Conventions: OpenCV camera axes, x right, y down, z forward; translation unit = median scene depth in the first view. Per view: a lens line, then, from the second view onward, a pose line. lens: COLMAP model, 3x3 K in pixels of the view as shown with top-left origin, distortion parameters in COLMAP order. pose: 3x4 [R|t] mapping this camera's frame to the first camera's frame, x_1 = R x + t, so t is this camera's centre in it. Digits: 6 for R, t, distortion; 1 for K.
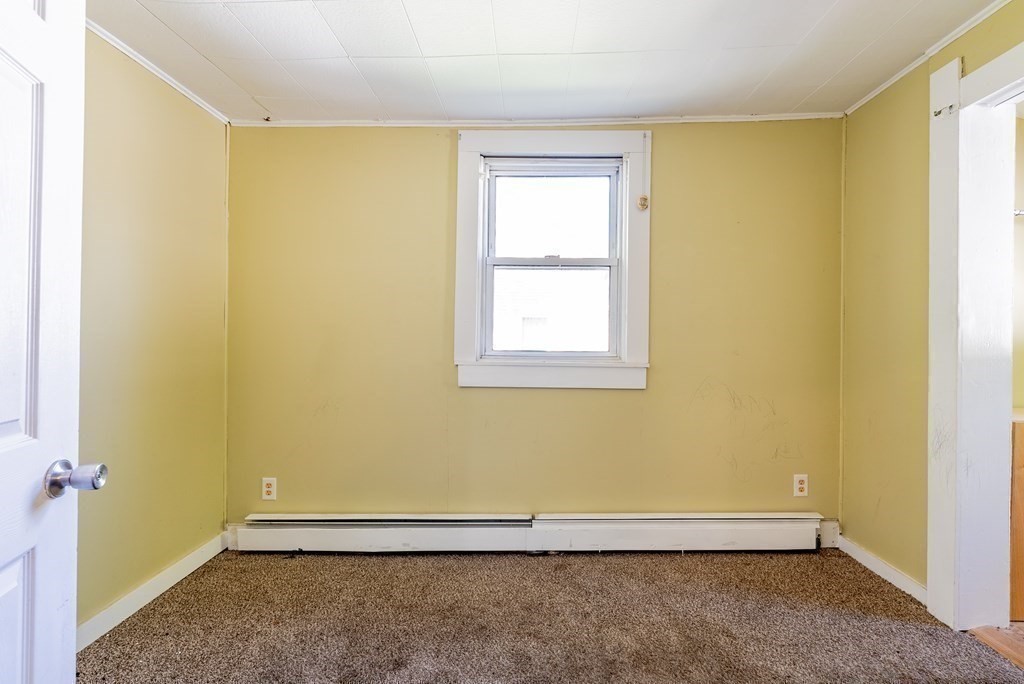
lens RADIAL K [[430.9, 0, 518.1], [0, 430.9, 337.7], [0, 0, 1]] dist [0.001512, -0.001534]
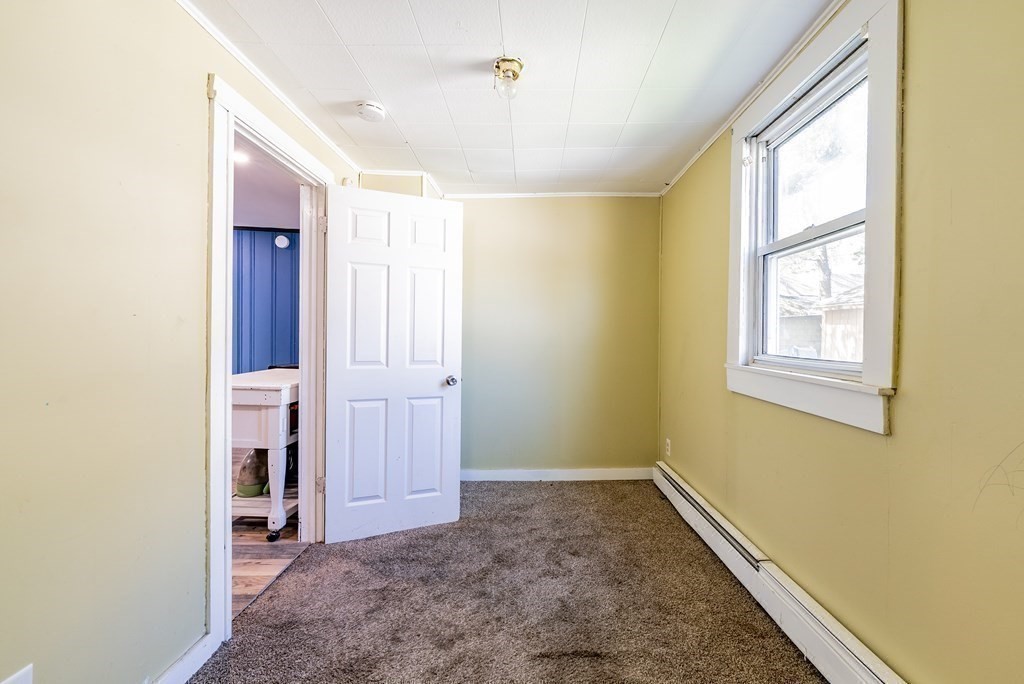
lens RADIAL K [[430.9, 0, 521.6], [0, 430.9, 334.4], [0, 0, 1]] dist [0.001512, -0.001534]
pose [[0.003310, -0.002884, -0.999990, 0.980118], [0.002719, 0.999992, -0.002875, -0.014243], [0.999991, -0.002710, 0.003318, 0.631593]]
